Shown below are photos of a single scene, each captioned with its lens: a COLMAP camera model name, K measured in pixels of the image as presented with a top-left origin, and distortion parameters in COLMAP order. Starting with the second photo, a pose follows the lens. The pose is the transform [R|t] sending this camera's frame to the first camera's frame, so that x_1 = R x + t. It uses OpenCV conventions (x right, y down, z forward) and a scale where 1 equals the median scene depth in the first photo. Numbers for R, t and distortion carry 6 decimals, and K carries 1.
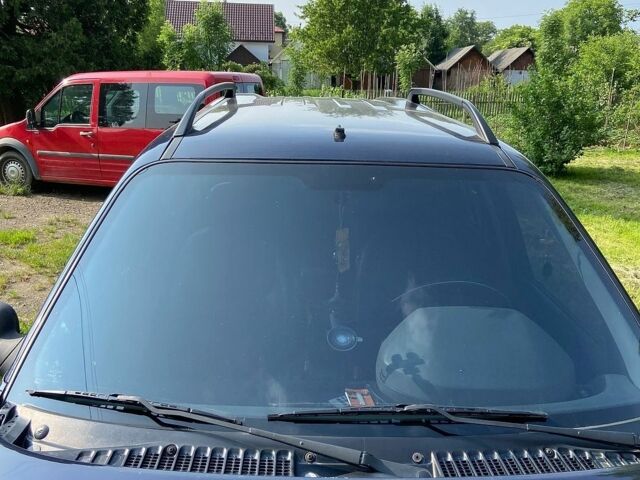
lens RADIAL K [[686.4, 0, 320.0], [0, 686.4, 240.0], [0, 0, 1]] dist [0.124187, -0.179404]
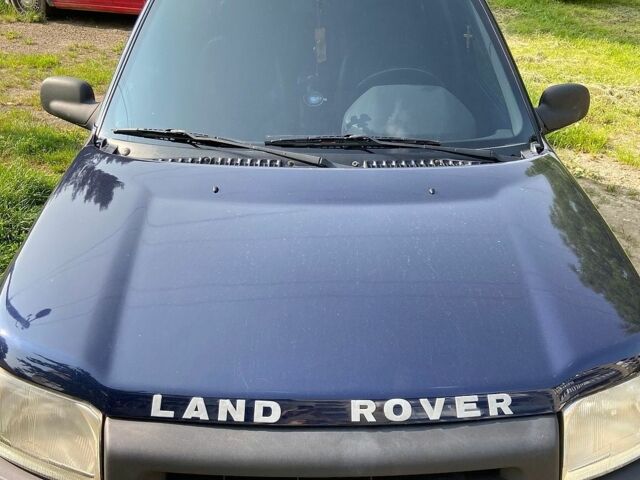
lens RADIAL K [[686.4, 0, 320.0], [0, 686.4, 240.0], [0, 0, 1]] dist [0.124187, -0.179404]
pose [[0.999808, 0.000425, -0.019571, 0.066382], [0.004080, 0.973285, 0.229562, 0.084860], [0.019146, -0.229598, 0.973097, -0.477880]]
